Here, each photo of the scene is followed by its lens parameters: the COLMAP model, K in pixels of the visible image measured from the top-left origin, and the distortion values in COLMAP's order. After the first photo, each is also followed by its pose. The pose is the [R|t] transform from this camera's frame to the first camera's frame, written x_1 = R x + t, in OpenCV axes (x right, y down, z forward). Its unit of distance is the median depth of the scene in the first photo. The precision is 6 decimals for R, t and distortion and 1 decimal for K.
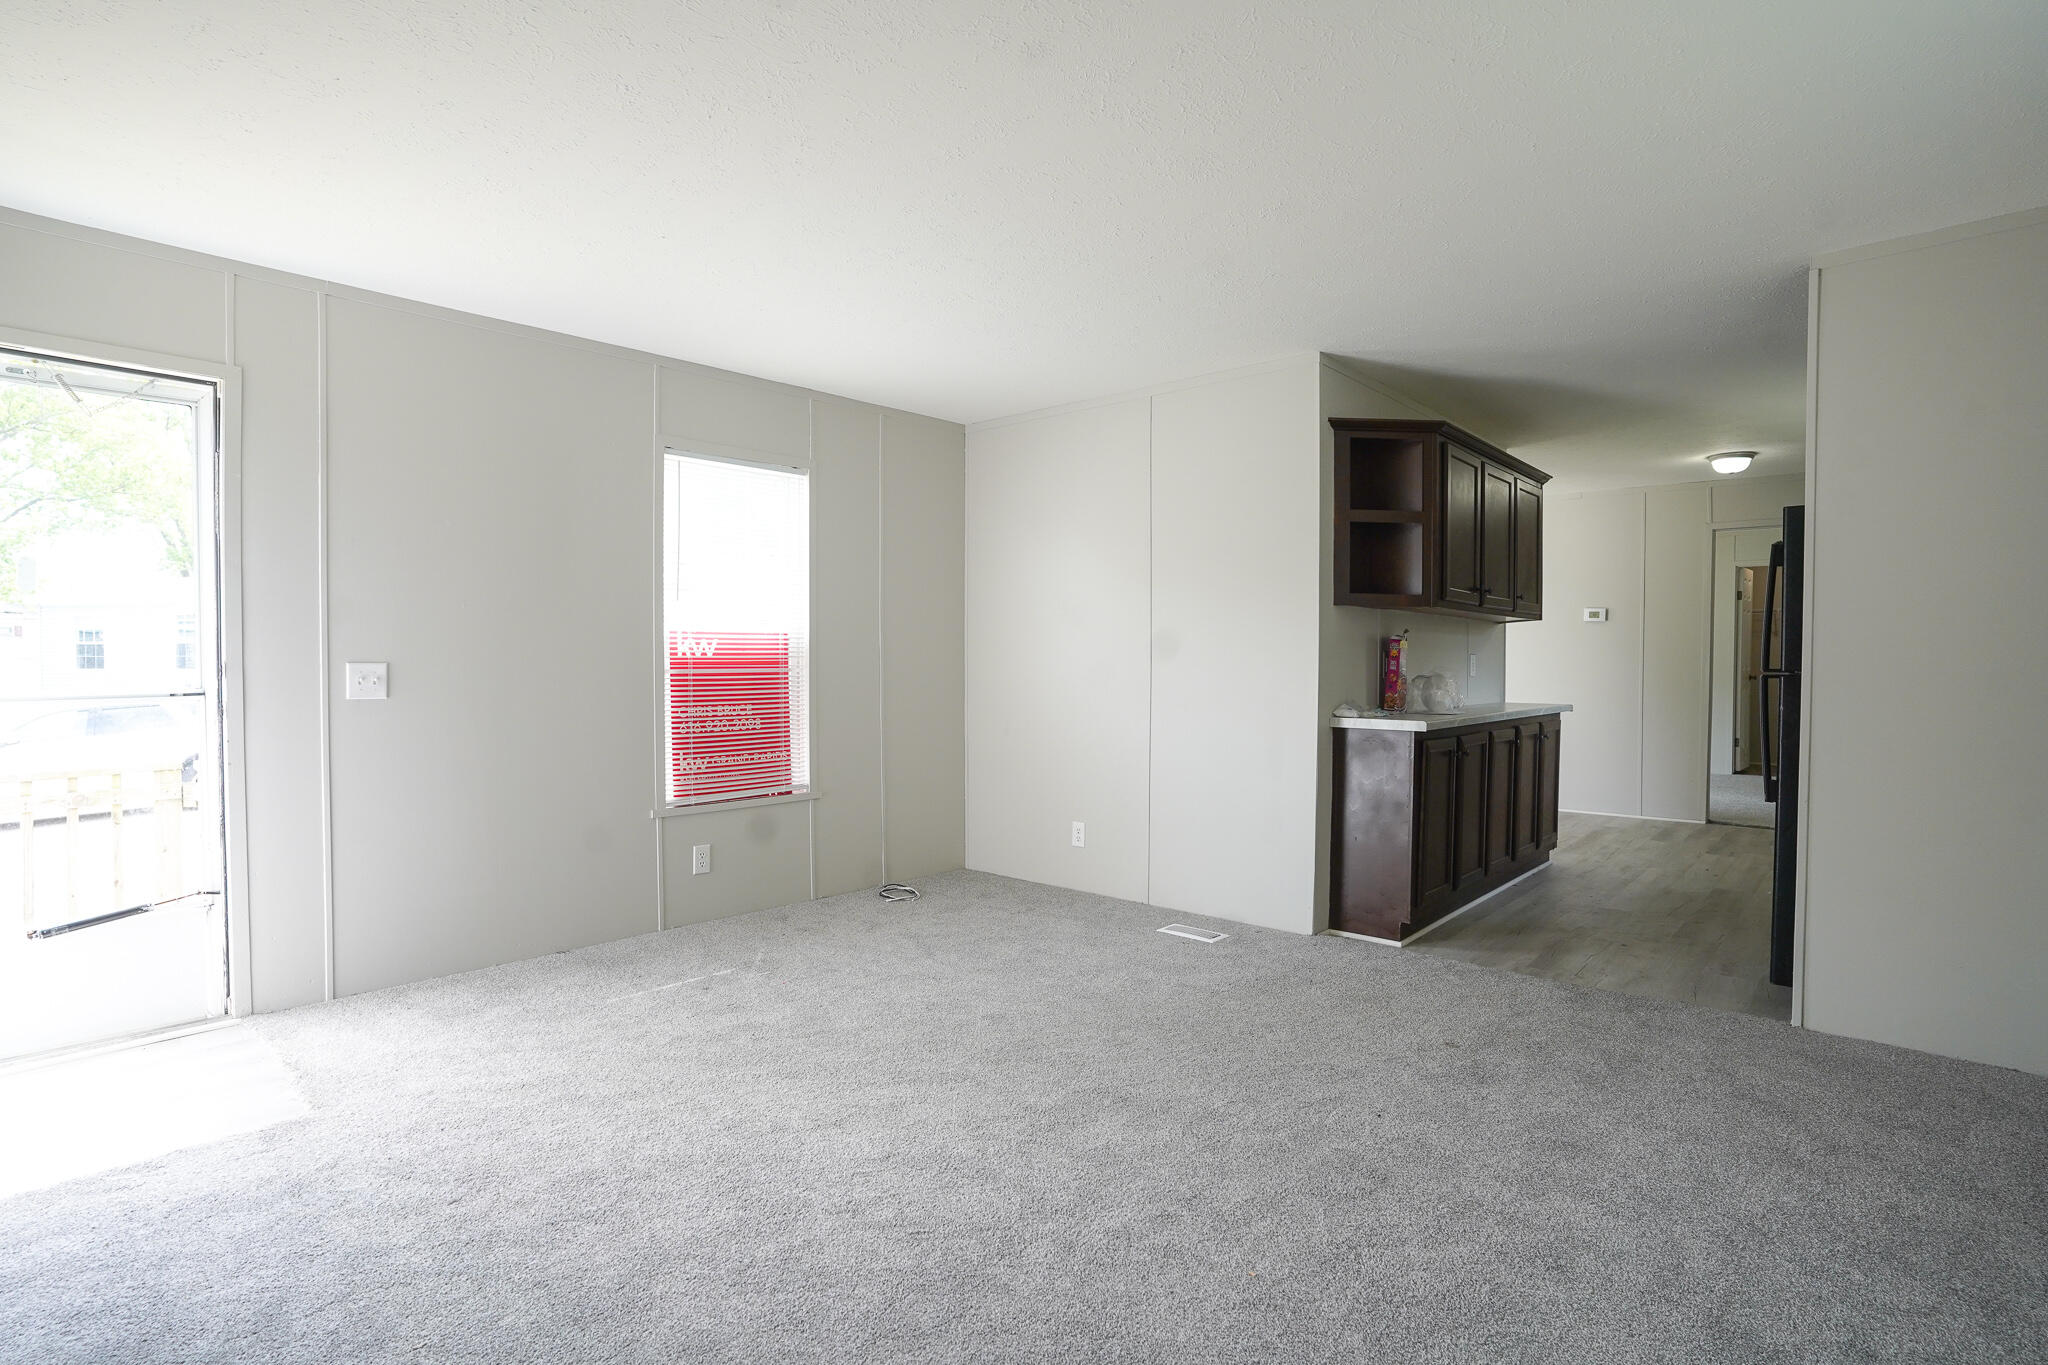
lens RADIAL K [[1057.6, 0, 1036.3], [0, 1057.6, 681.2], [0, 0, 1]] dist [-0.074137, 0.033973]
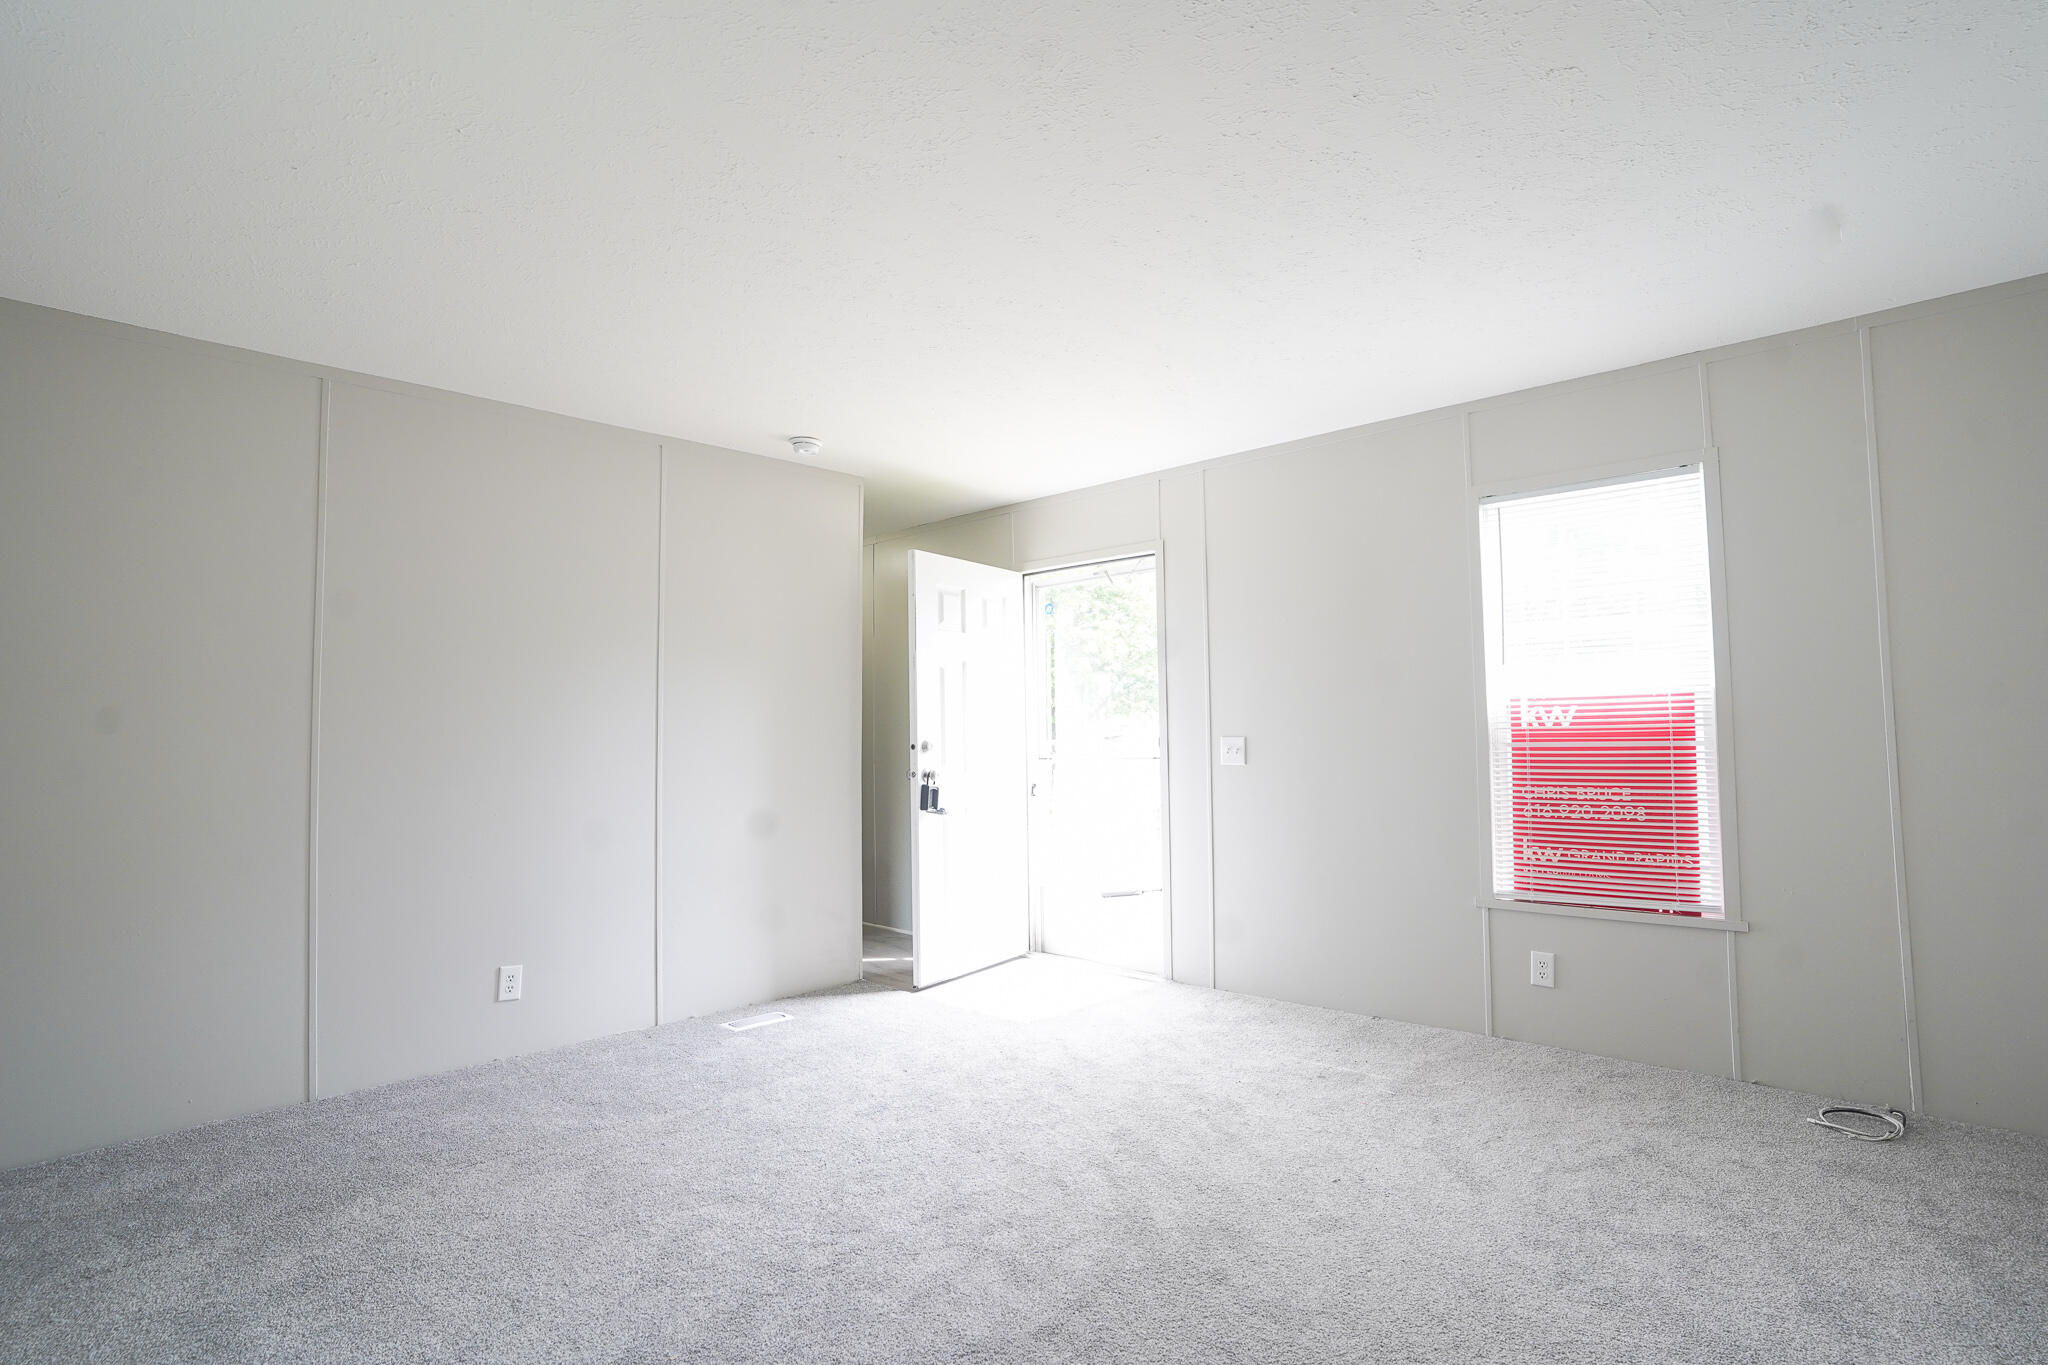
lens RADIAL K [[1057.6, 0, 1036.3], [0, 1057.6, 681.2], [0, 0, 1]] dist [-0.074137, 0.033973]
pose [[-0.055388, -0.053620, -0.997024, 0.540219], [-0.012582, 0.998515, -0.053001, -0.010895], [0.998386, 0.009608, -0.055980, 0.637814]]
